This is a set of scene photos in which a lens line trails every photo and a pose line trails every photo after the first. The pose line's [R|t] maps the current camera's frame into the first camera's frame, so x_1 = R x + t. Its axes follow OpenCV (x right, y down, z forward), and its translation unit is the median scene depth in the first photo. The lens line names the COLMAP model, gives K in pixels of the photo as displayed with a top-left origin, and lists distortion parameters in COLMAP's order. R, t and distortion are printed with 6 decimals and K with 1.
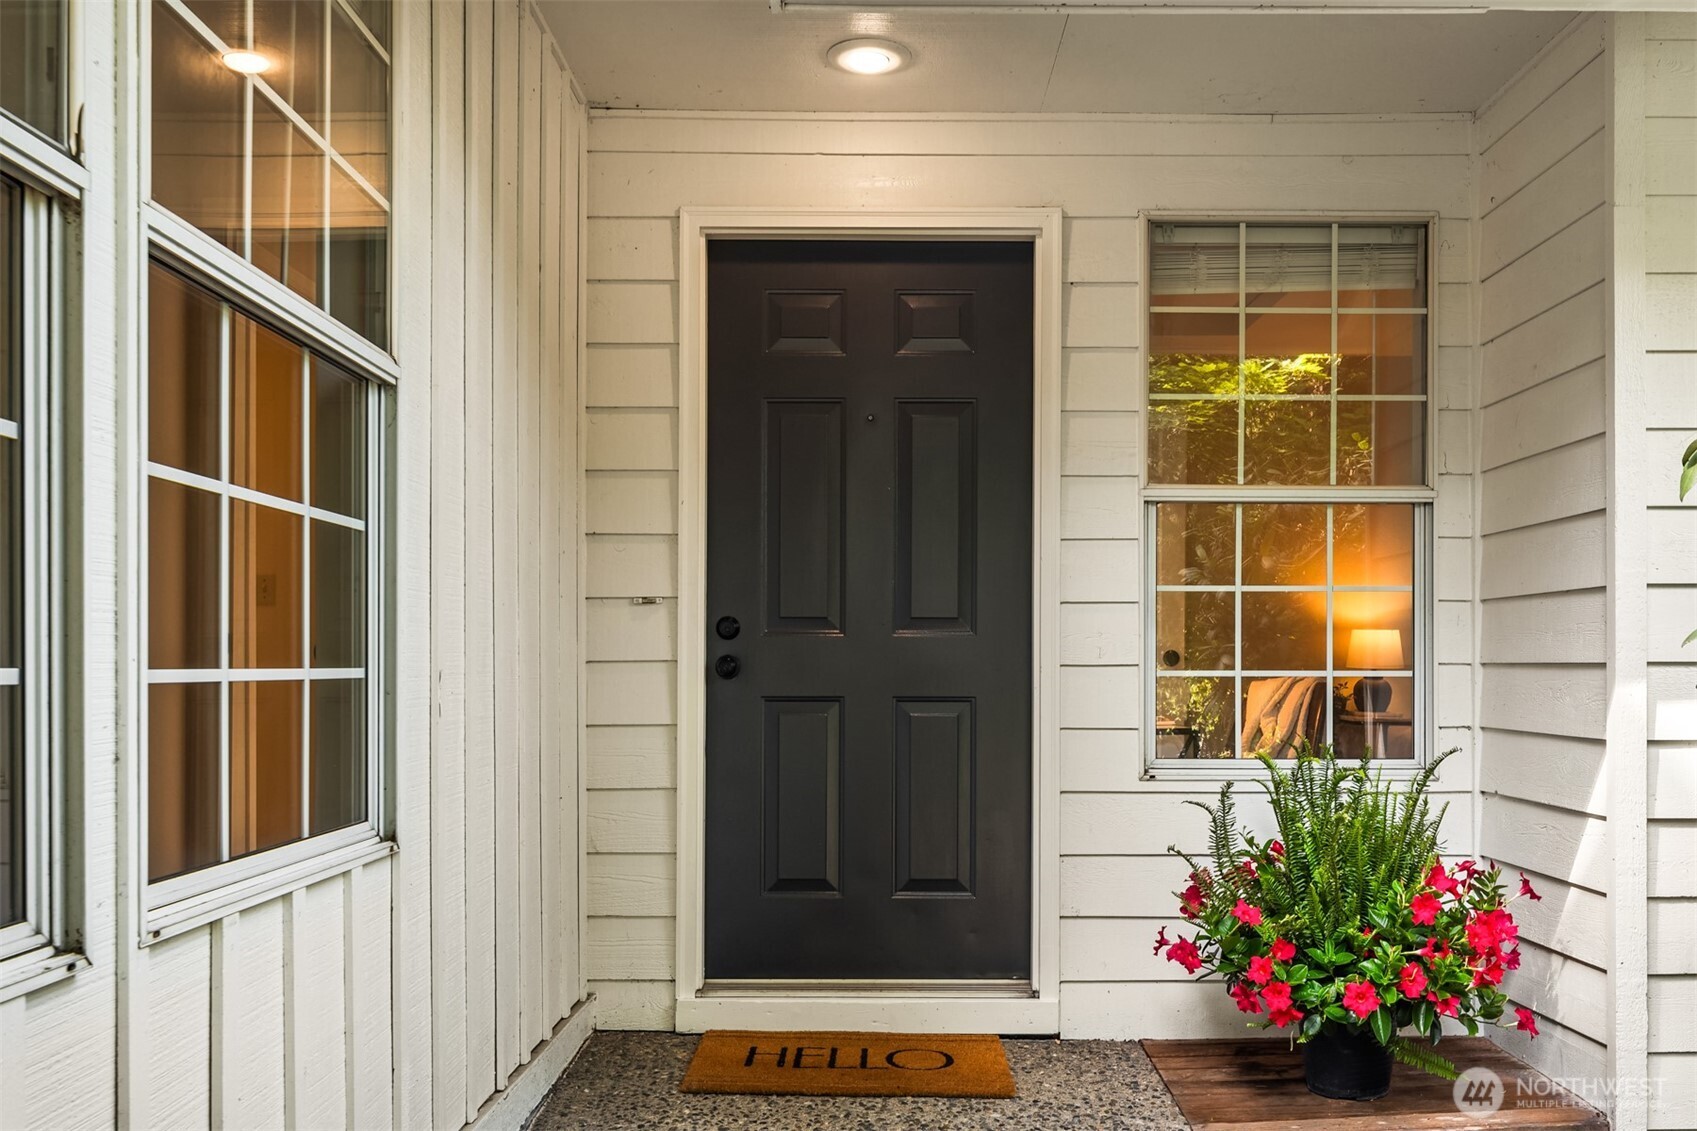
lens RADIAL K [[1481.4, 0, 851.0], [0, 1481.4, 559.0], [0, 0, 1]] dist [0.023359, 0.016010]
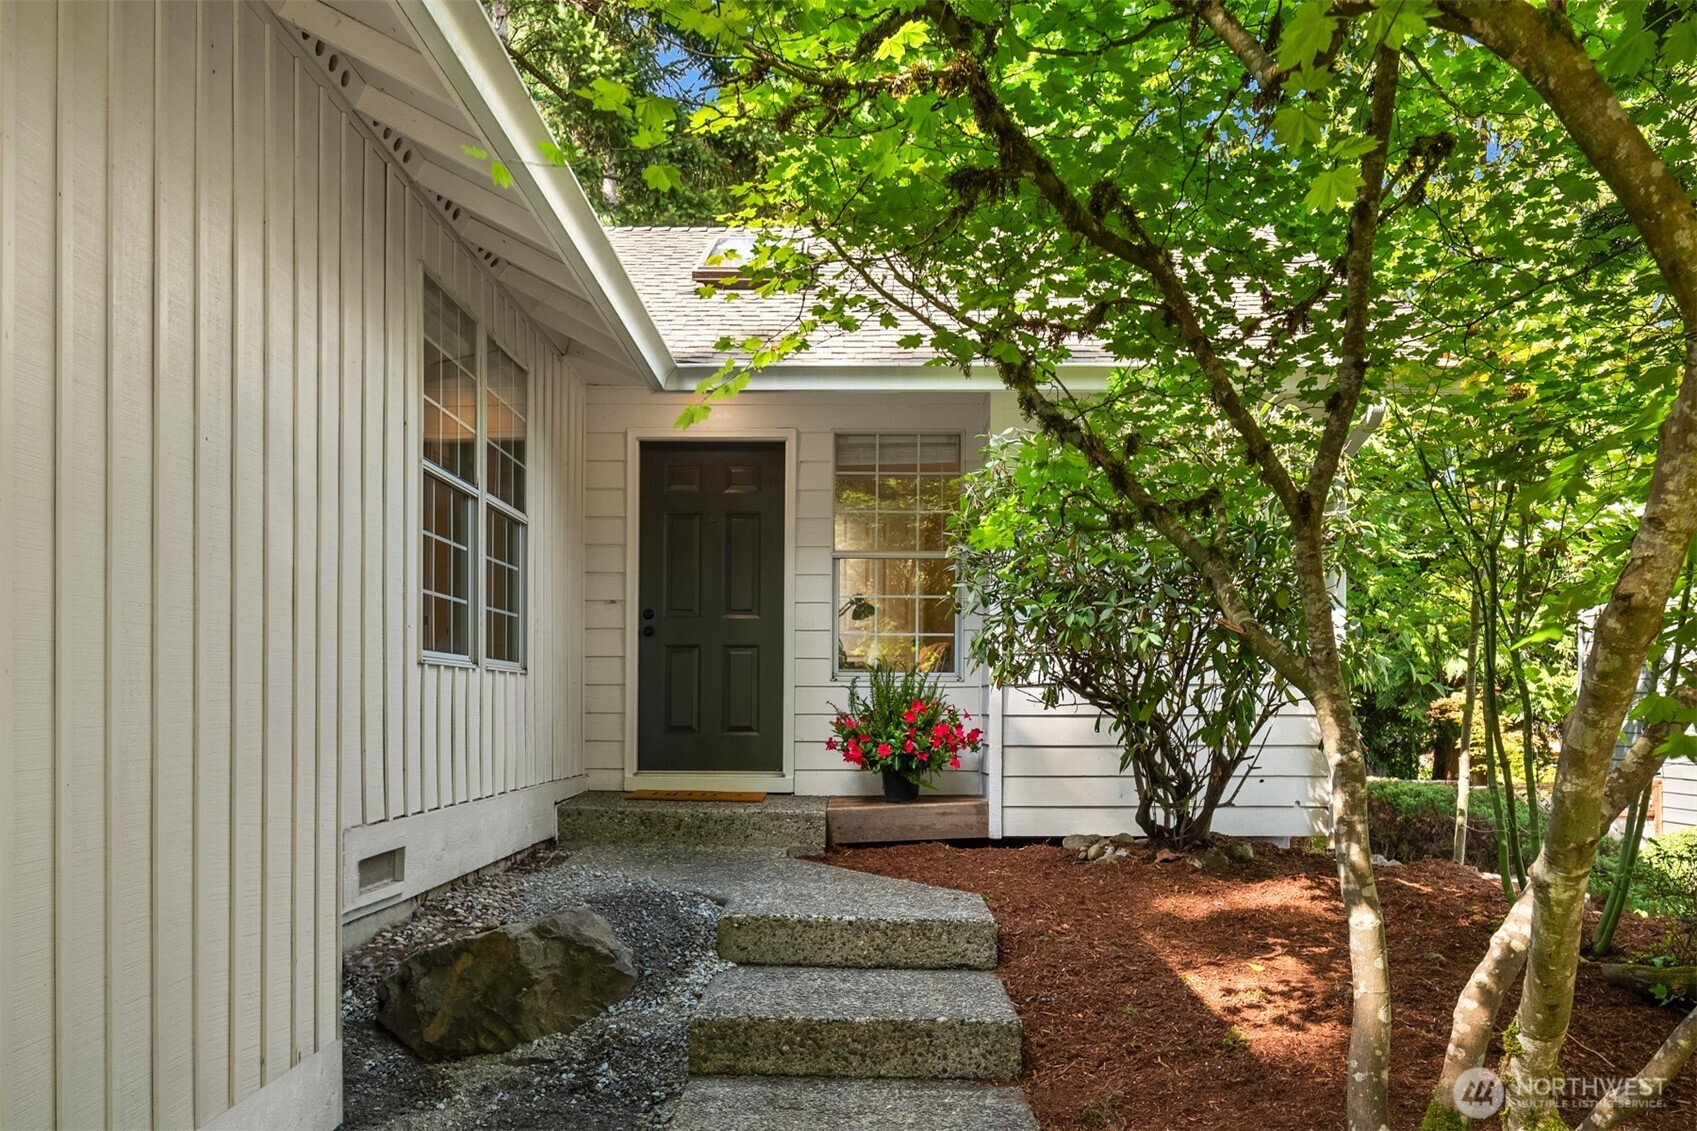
lens RADIAL K [[1481.4, 0, 845.9], [0, 1481.4, 571.7], [0, 0, 1]] dist [0.023359, 0.016010]
pose [[0.999986, 0.000439, 0.005290, 0.206931], [-0.000347, 0.999852, -0.017229, 0.021228], [-0.005297, 0.017226, 0.999838, -1.263262]]
